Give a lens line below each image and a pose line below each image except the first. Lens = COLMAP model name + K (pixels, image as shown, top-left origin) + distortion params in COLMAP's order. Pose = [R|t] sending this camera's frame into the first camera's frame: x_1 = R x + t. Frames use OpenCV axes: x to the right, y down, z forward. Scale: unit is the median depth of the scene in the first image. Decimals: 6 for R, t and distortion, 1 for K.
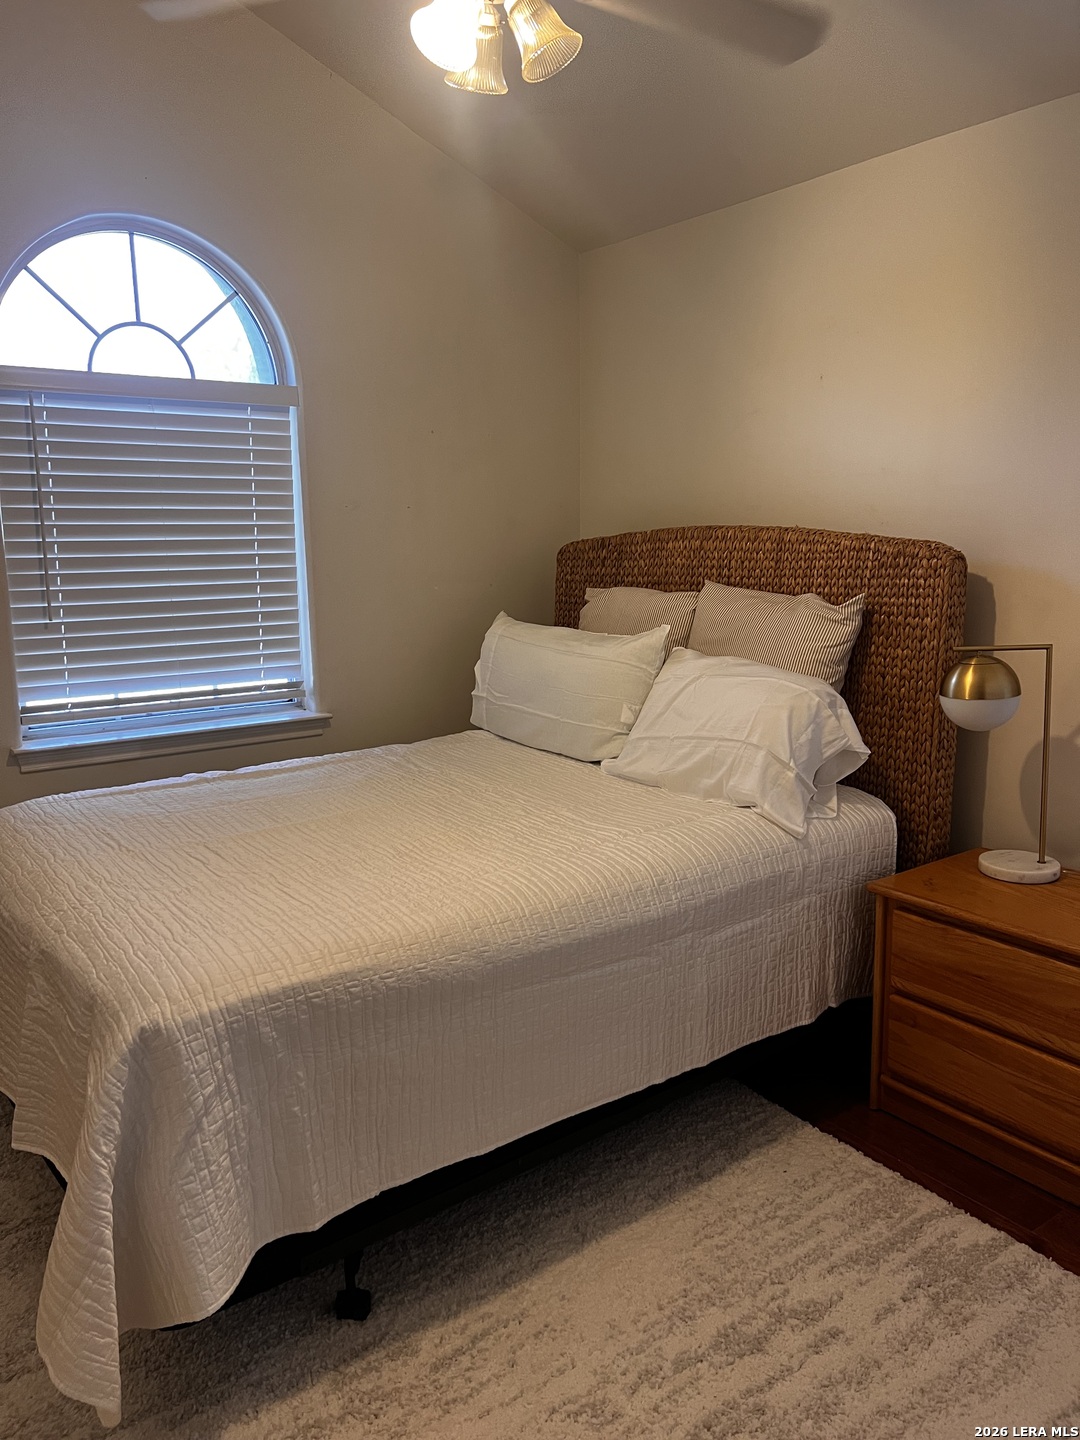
lens RADIAL K [[1091.6, 0, 543.1], [0, 1091.6, 725.5], [0, 0, 1]] dist [0.075113, -0.092354]
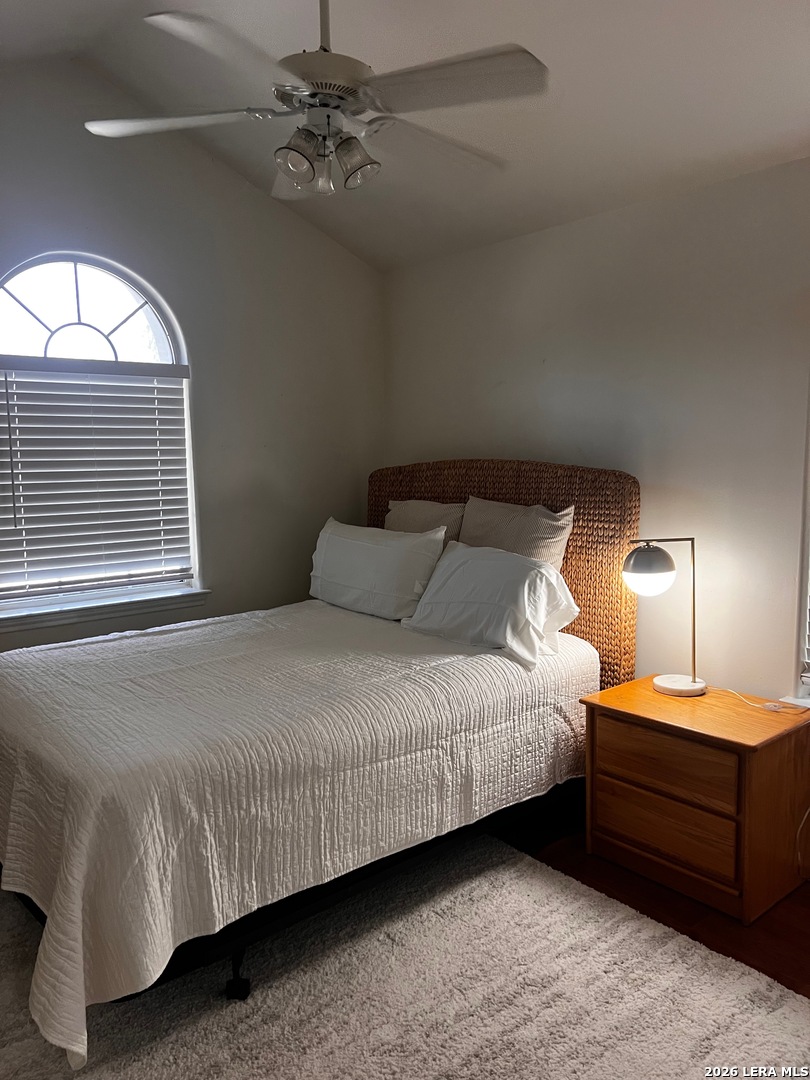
lens RADIAL K [[818.7, 0, 407.3], [0, 818.7, 544.1], [0, 0, 1]] dist [0.075113, -0.092354]
pose [[0.997988, -0.009599, 0.062675, -0.006738], [0.013691, 0.997779, -0.065195, 0.003968], [-0.061910, 0.065922, 0.995902, -0.106438]]
